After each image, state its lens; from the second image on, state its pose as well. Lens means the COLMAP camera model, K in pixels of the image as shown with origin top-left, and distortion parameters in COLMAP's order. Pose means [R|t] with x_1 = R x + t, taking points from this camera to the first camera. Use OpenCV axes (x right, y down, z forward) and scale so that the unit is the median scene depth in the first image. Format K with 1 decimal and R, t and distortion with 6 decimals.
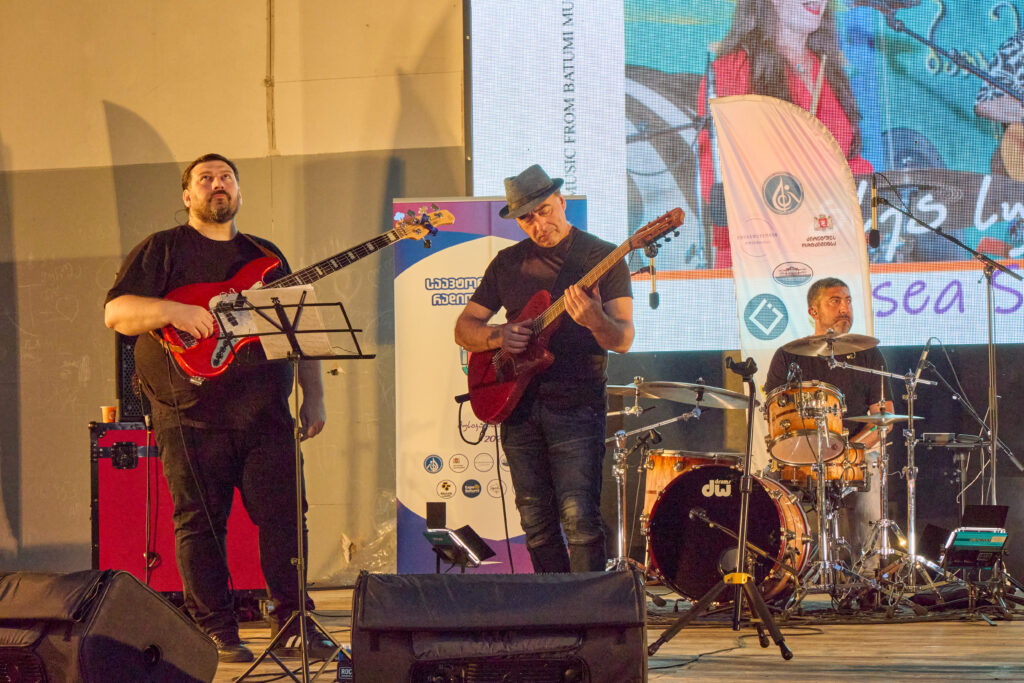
lens RADIAL K [[2568.4, 0, 516.2], [0, 2568.4, 293.2], [0, 0, 1]] dist [-0.120159, 0.695937]
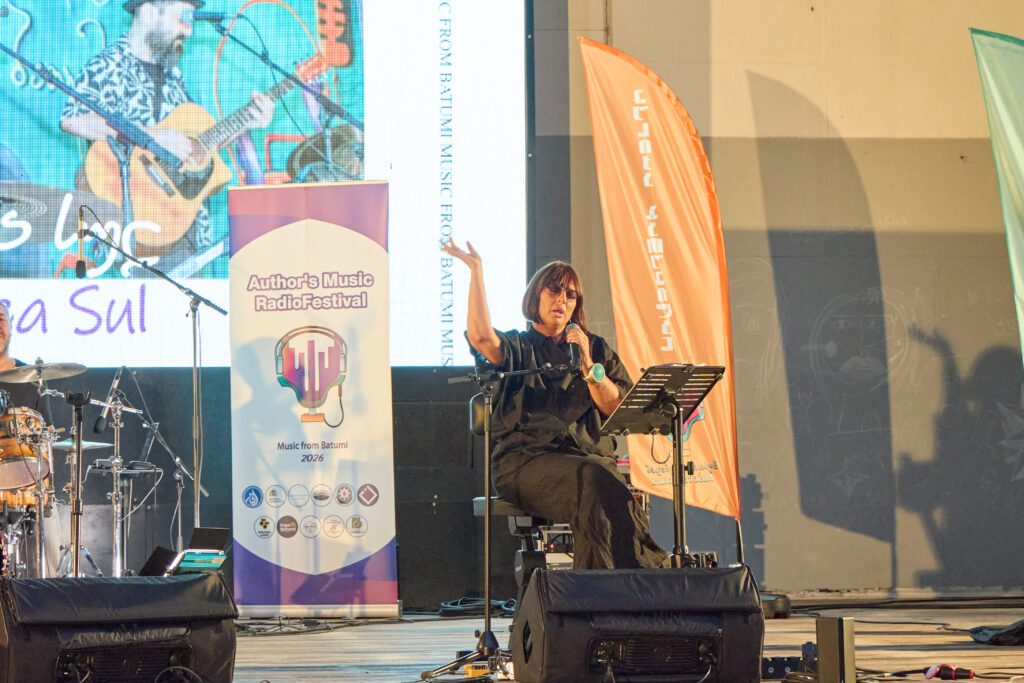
lens RADIAL K [[3445.4, 0, 374.2], [0, 3445.4, 341.3], [0, 0, 1]] dist [-0.026512, 0.551257]
pose [[0.904000, 0.019992, 0.427065, -0.342521], [-0.029121, 0.999465, 0.014856, -0.016577], [-0.426540, -0.025866, 0.904099, -0.296086]]
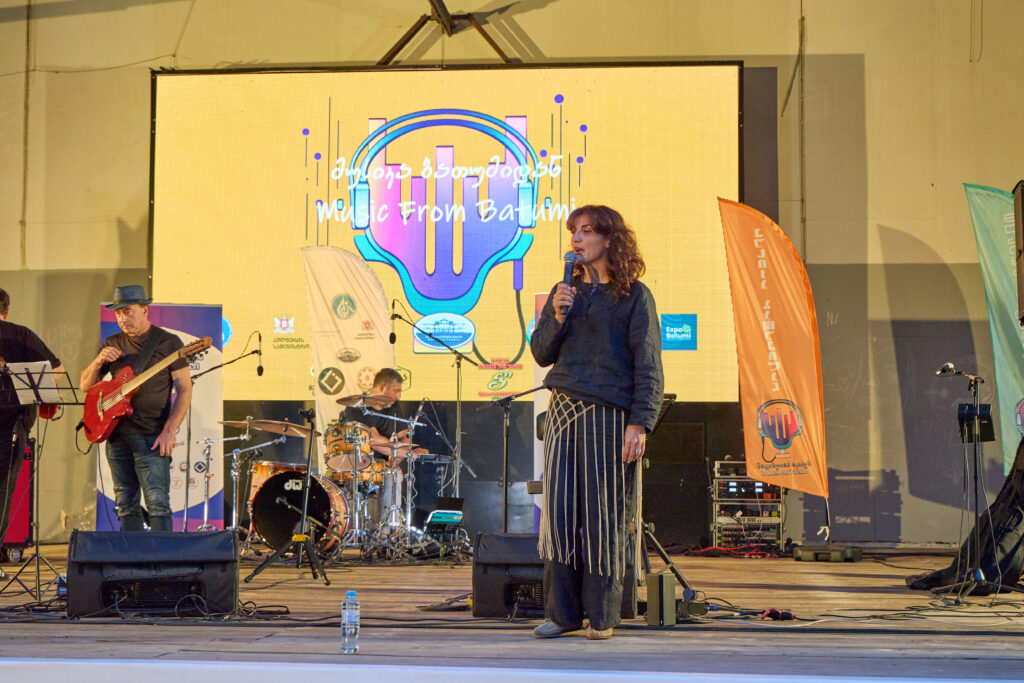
lens RADIAL K [[1680.8, 0, 512.0], [0, 1680.8, 341.5], [0, 0, 1]] dist [0.004233, -0.162826]
pose [[0.981012, 0.032202, 0.191253, 0.005243], [-0.030347, 0.999460, -0.012622, -0.007726], [-0.191556, 0.006579, 0.981460, -0.102265]]
